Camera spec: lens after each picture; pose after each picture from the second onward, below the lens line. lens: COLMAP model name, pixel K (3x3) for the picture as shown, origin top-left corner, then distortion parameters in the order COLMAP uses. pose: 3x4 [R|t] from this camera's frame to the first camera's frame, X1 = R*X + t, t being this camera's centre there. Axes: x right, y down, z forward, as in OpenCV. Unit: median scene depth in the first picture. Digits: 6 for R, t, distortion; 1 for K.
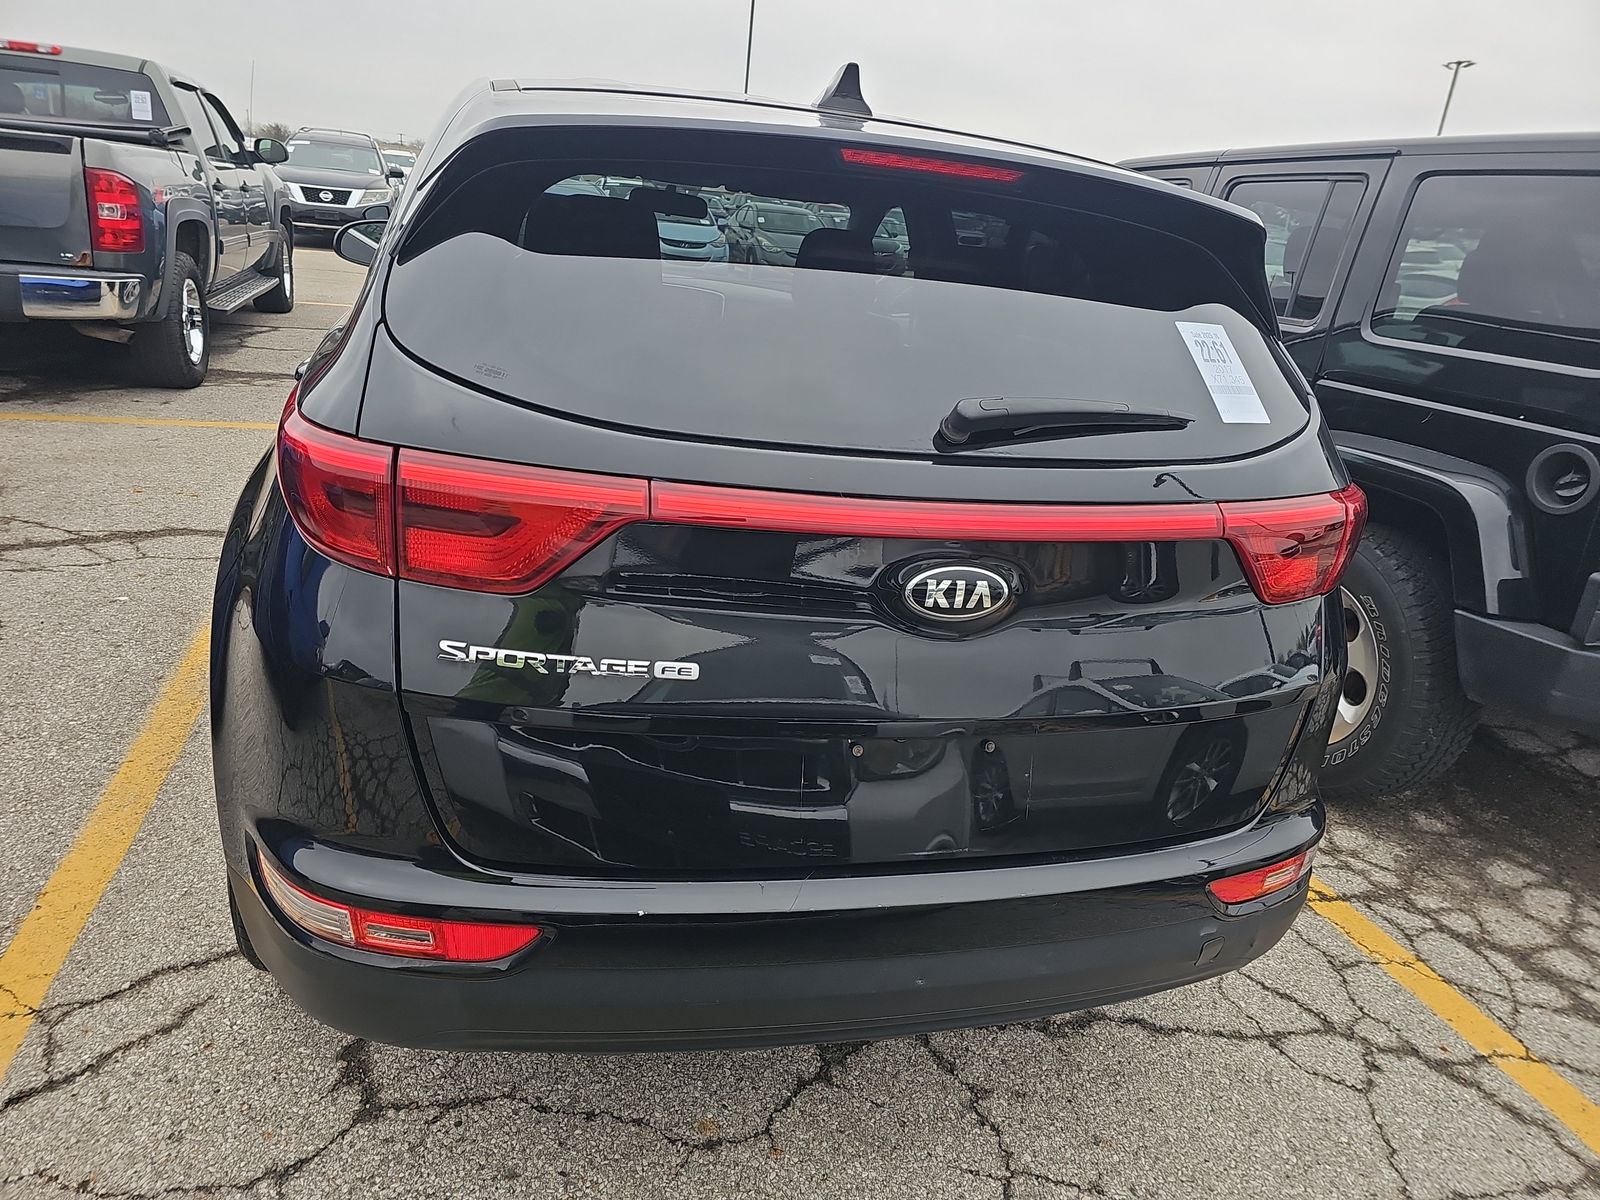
lens RADIAL K [[1073.2, 0, 796.8], [0, 1073.2, 597.8], [0, 0, 1]] dist [0.052887, -0.056147]
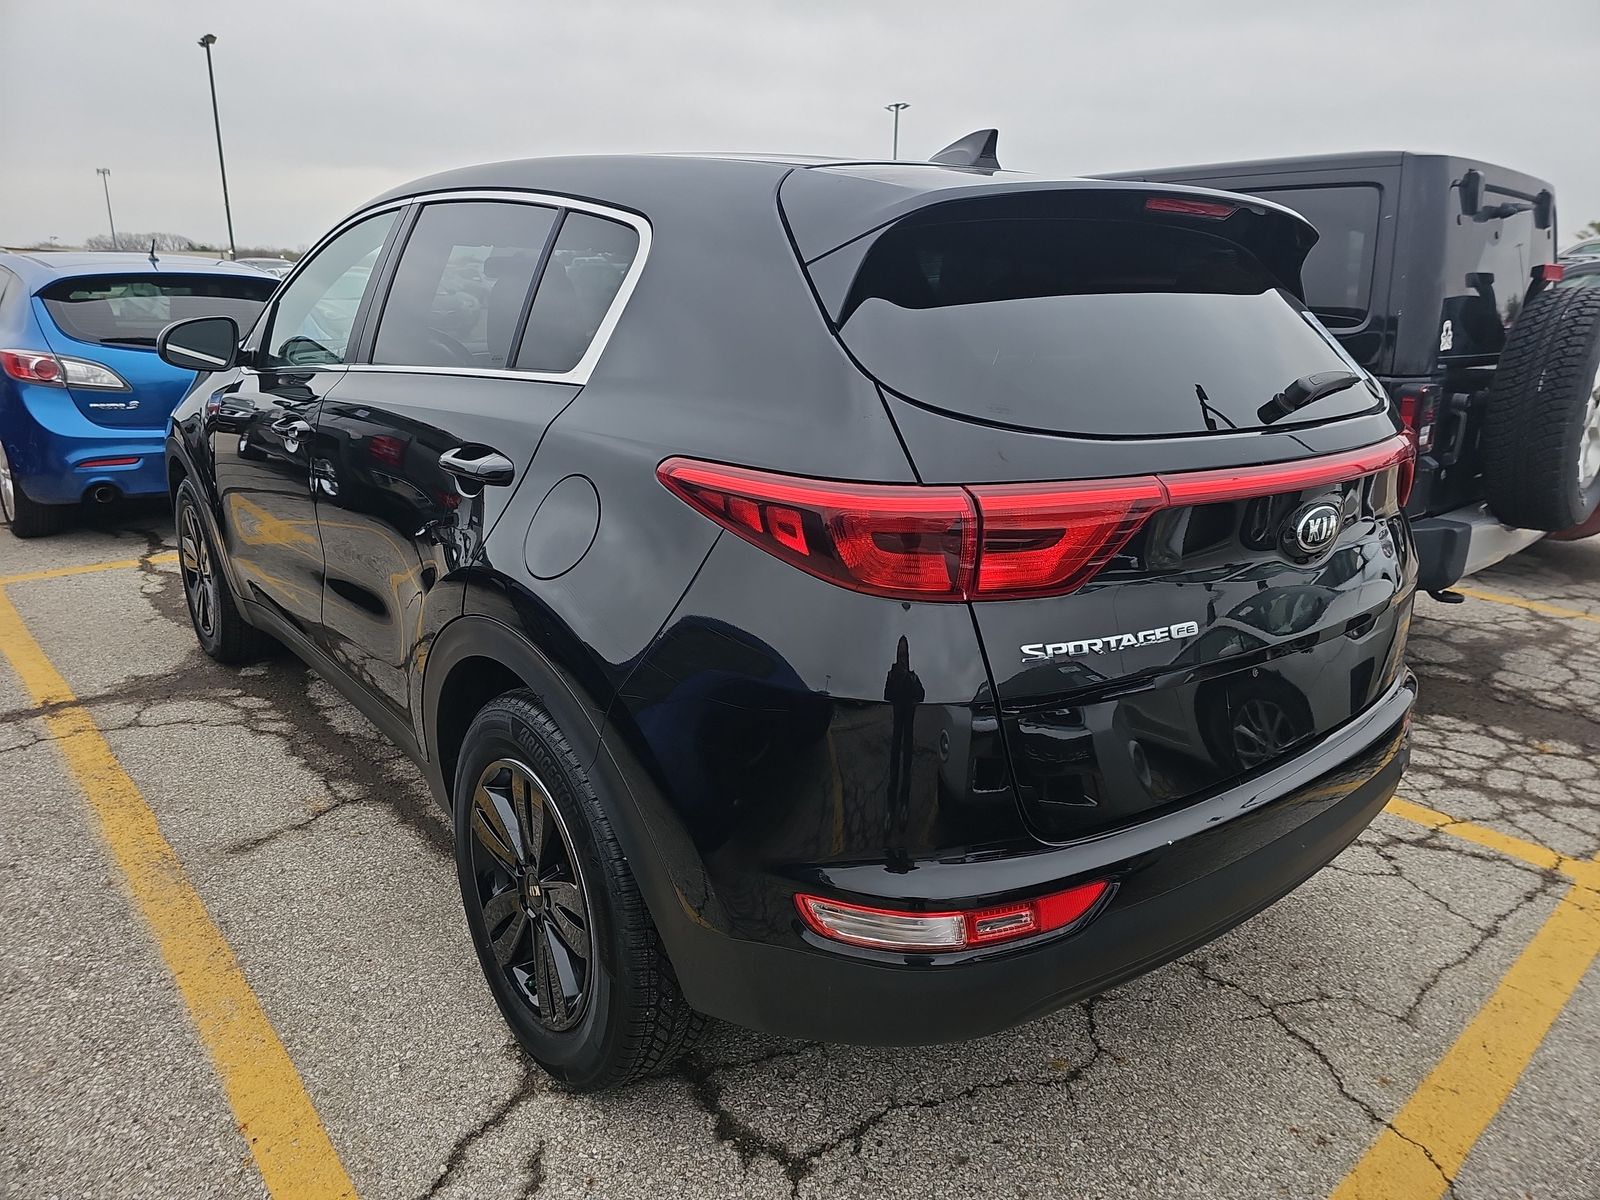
lens RADIAL K [[1073.2, 0, 815.3], [0, 1073.2, 606.0], [0, 0, 1]] dist [0.052887, -0.056147]
pose [[0.898962, -0.205833, 0.386652, -0.645064], [0.218206, 0.975827, 0.012154, -0.042929], [-0.379807, 0.073444, 0.922146, 0.026856]]
